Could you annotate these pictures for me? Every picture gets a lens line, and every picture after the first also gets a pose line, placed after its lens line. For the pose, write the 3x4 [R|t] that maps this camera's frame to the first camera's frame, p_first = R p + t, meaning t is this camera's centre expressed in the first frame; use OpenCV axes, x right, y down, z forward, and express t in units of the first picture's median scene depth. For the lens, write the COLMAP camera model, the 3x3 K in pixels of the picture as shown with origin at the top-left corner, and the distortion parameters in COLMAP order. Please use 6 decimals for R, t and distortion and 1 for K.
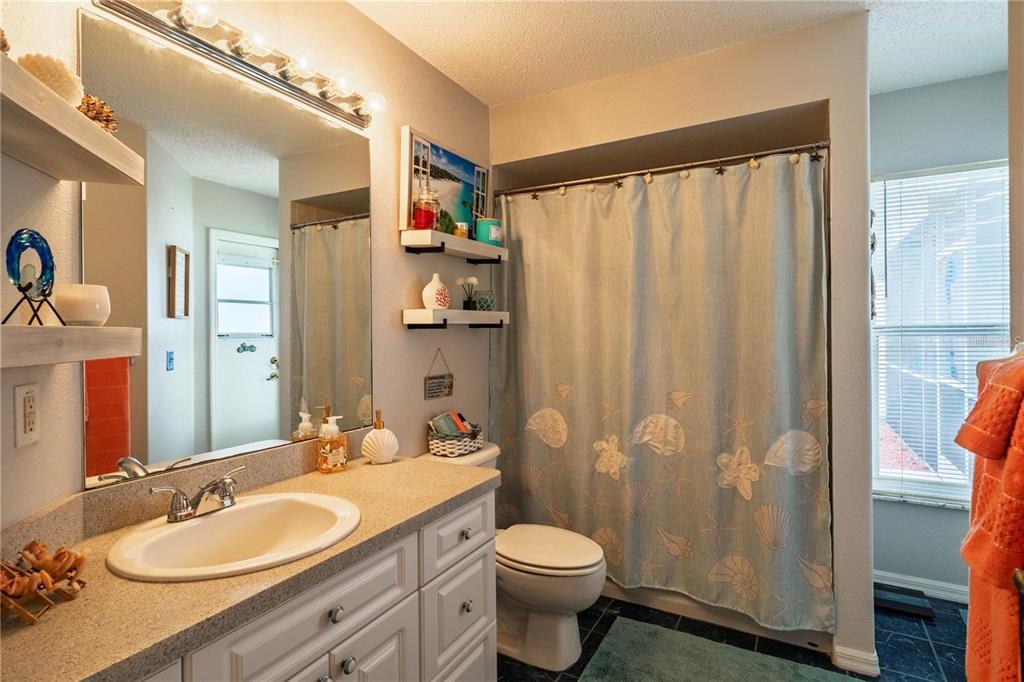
lens RADIAL K [[502.2, 0, 511.1], [0, 502.2, 339.1], [0, 0, 1]] dist [-0.000242, 0.000194]
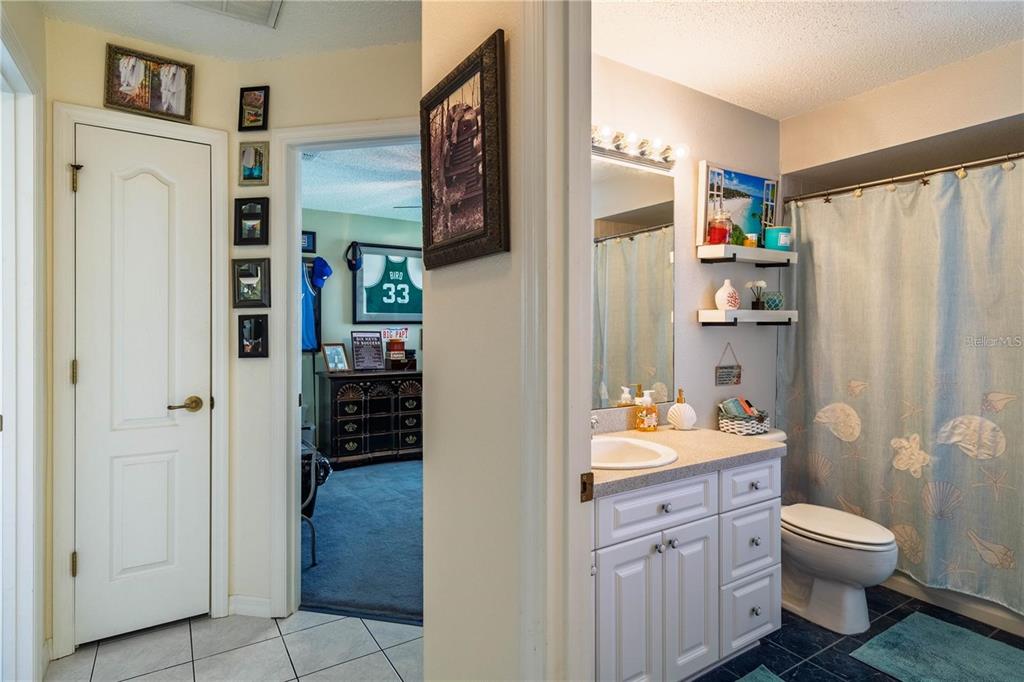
lens RADIAL K [[535.7, 0, 507.0], [0, 535.7, 331.4], [0, 0, 1]] dist [0.001523, 0.000440]
pose [[0.873621, 0.011110, -0.486479, 0.012100], [-0.014074, 0.999898, -0.002438, 0.002338], [0.486403, 0.008976, 0.873689, -0.344786]]
